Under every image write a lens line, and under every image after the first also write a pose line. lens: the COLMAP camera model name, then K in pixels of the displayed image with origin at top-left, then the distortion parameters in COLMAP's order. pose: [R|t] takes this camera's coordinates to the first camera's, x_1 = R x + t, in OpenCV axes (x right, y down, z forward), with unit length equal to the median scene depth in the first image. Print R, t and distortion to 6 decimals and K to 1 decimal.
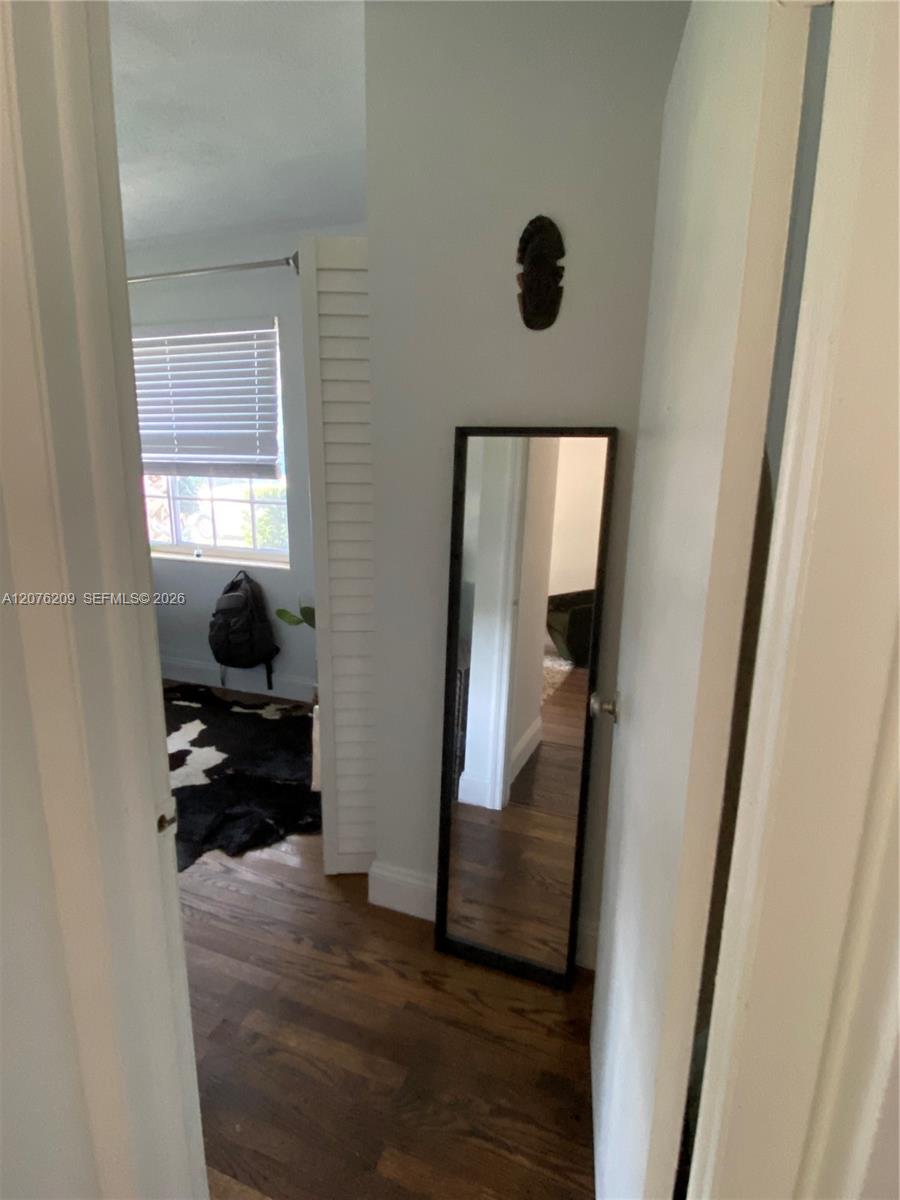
lens RADIAL K [[604.6, 0, 445.1], [0, 604.6, 602.0], [0, 0, 1]] dist [0.066331, -0.000618]
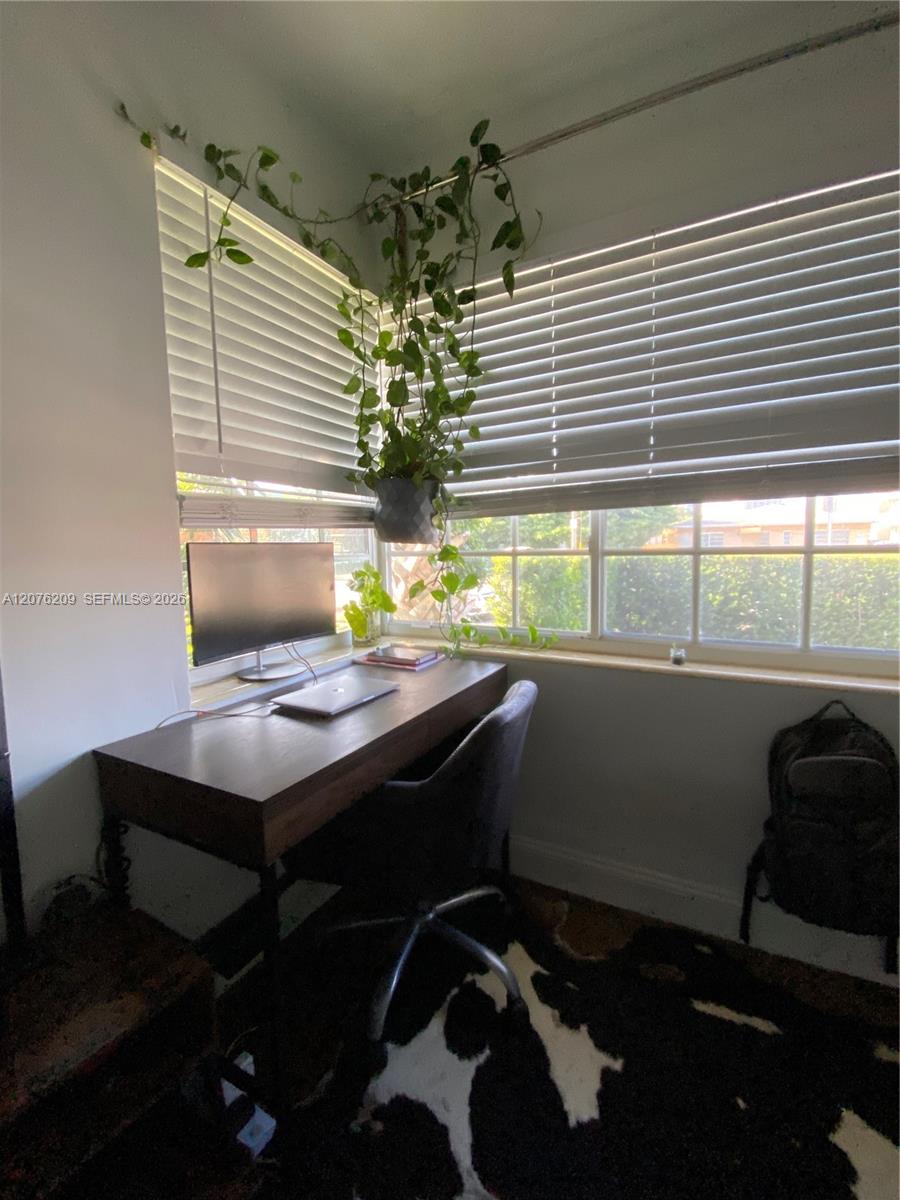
lens RADIAL K [[524.6, 0, 444.3], [0, 524.6, 595.3], [0, 0, 1]] dist [-0.013869, -0.003384]
pose [[0.990315, -0.030826, -0.135374, -0.587898], [0.013200, 0.991529, -0.129212, -0.084580], [0.138210, 0.126174, 0.982333, 0.605790]]
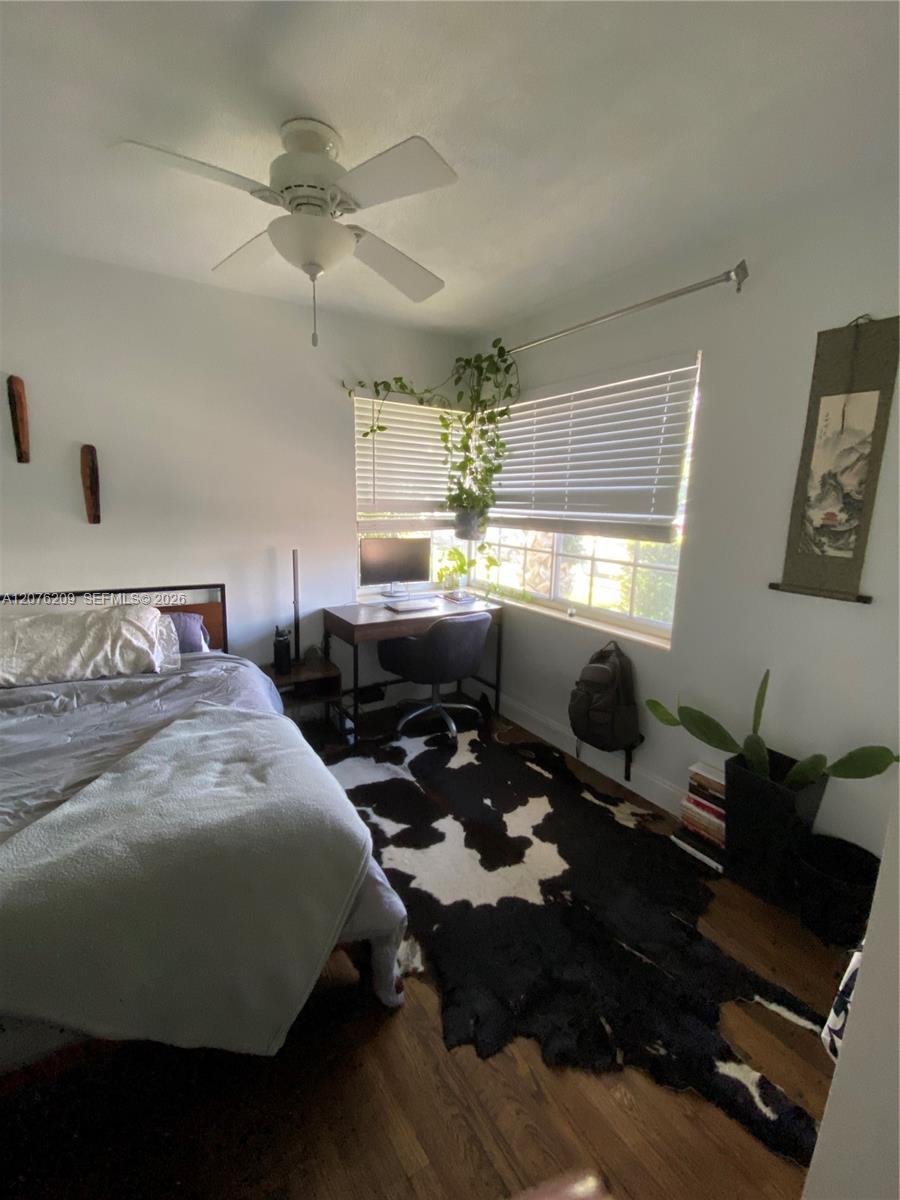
lens RADIAL K [[524.6, 0, 448.2], [0, 524.6, 599.4], [0, 0, 1]] dist [-0.013869, -0.003384]
pose [[0.804659, 0.109372, -0.583576, -0.091426], [-0.135368, 0.990795, -0.000959, -0.080650], [0.578100, 0.079770, 0.812058, 0.242969]]
